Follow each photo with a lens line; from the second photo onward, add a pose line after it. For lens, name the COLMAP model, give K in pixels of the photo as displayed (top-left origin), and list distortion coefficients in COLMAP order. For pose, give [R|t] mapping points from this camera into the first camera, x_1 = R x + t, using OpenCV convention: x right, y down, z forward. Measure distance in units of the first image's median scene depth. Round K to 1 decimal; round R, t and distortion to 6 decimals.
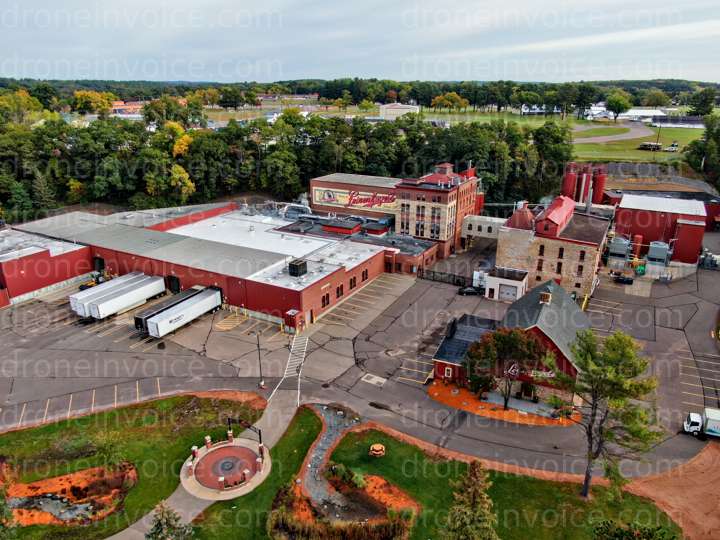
lens RADIAL K [[521.0, 0, 358.0], [0, 521.0, 270.9], [0, 0, 1]] dist [-0.027060, 0.018229]
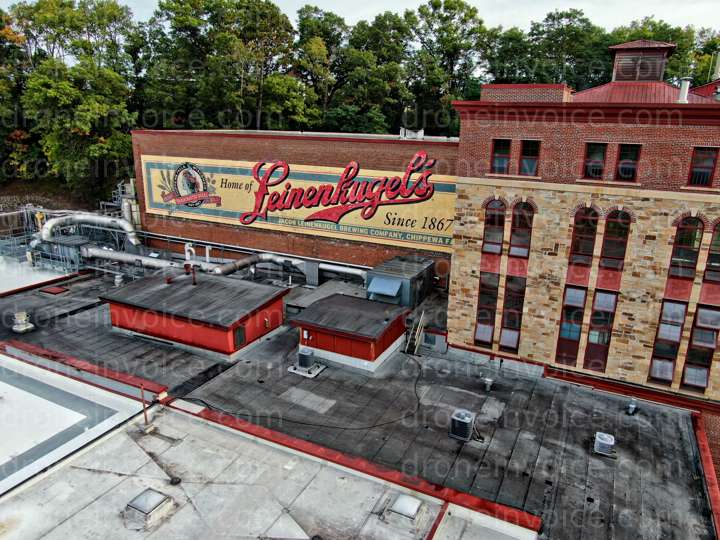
lens RADIAL K [[521.0, 0, 361.3], [0, 521.0, 271.1], [0, 0, 1]] dist [-0.027060, 0.018229]
pose [[0.998990, 0.007002, 0.044385, 0.029648], [-0.004340, 0.998202, -0.059788, -0.093283], [-0.044724, 0.059535, 0.997224, 0.832547]]
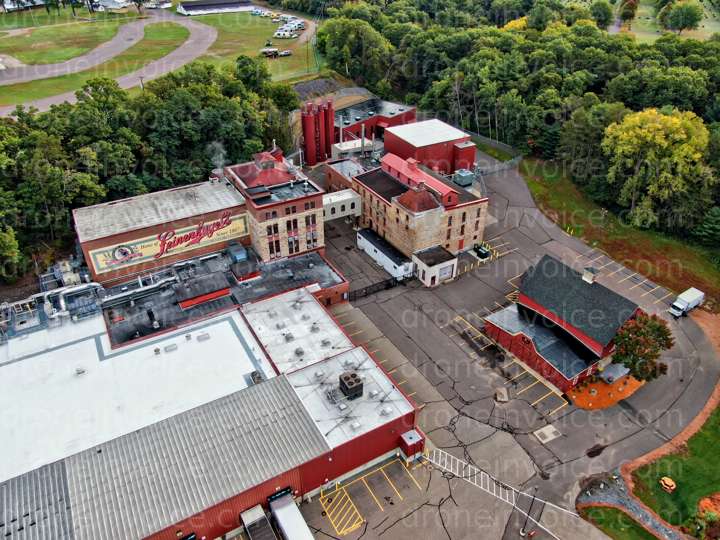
lens RADIAL K [[521.0, 0, 361.9], [0, 521.0, 274.8], [0, 0, 1]] dist [-0.027060, 0.018229]
pose [[0.513588, -0.480003, 0.711214, -0.435355], [0.289317, 0.877221, 0.383118, -0.328032], [-0.807789, 0.009001, 0.589403, 0.445981]]
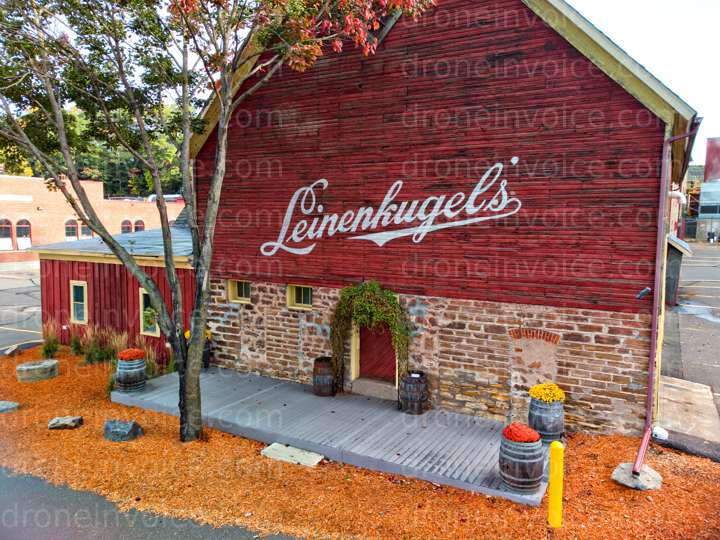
lens RADIAL K [[534.3, 0, 357.7], [0, 534.3, 269.8], [0, 0, 1]] dist [0.050098, -0.021985]
pose [[0.997298, 0.012724, -0.072355, 0.193735], [-0.030445, 0.967914, -0.249431, 0.146421], [0.066859, 0.250959, 0.965686, 0.474638]]
